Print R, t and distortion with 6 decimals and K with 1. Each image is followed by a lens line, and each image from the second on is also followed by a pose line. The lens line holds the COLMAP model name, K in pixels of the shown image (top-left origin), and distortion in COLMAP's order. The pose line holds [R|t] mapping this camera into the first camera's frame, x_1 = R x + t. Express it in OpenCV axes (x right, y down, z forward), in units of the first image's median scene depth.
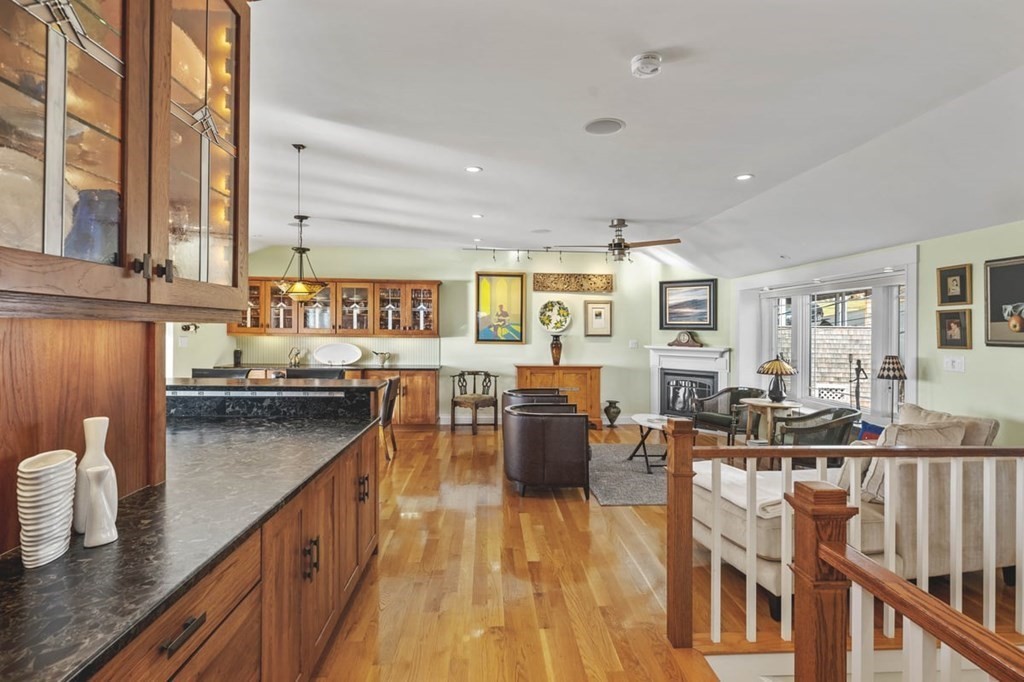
lens RADIAL K [[507.9, 0, 512.0], [0, 507.9, 341.0], [0, 0, 1]] dist [-0.001298, -0.000499]
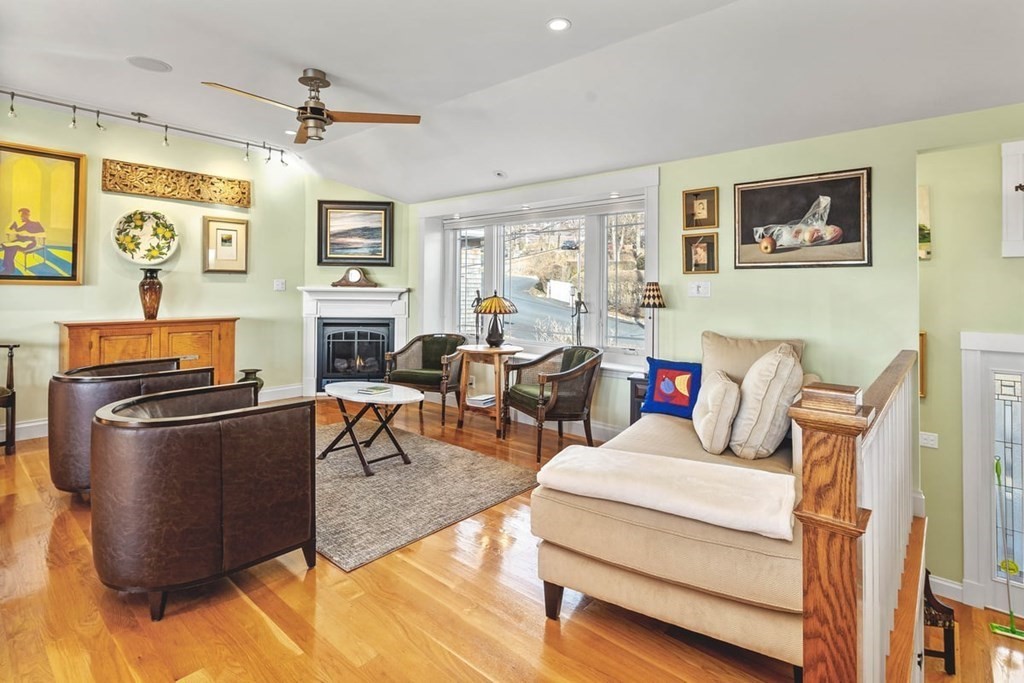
lens RADIAL K [[510.2, 0, 508.8], [0, 510.2, 280.4], [0, 0, 1]] dist [-0.005443, -0.000764]
pose [[0.696971, 0.005419, 0.717079, -0.049976], [0.017302, 0.999553, -0.024370, 0.024264], [-0.716891, 0.029392, 0.696565, 0.302025]]
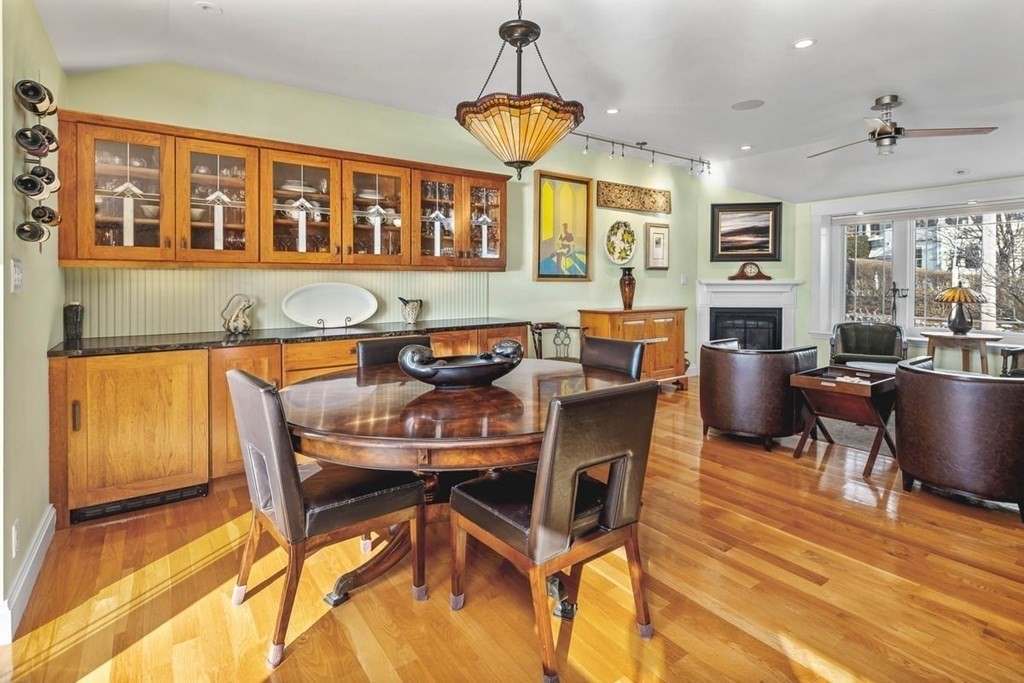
lens RADIAL K [[507.2, 0, 512.2], [0, 507.2, 292.0], [0, 0, 1]] dist [0.005461, -0.000123]
pose [[0.853086, -0.027511, 0.521045, -0.456896], [0.028040, 0.999583, 0.006867, 0.014138], [-0.521017, 0.008752, 0.853502, 0.483716]]
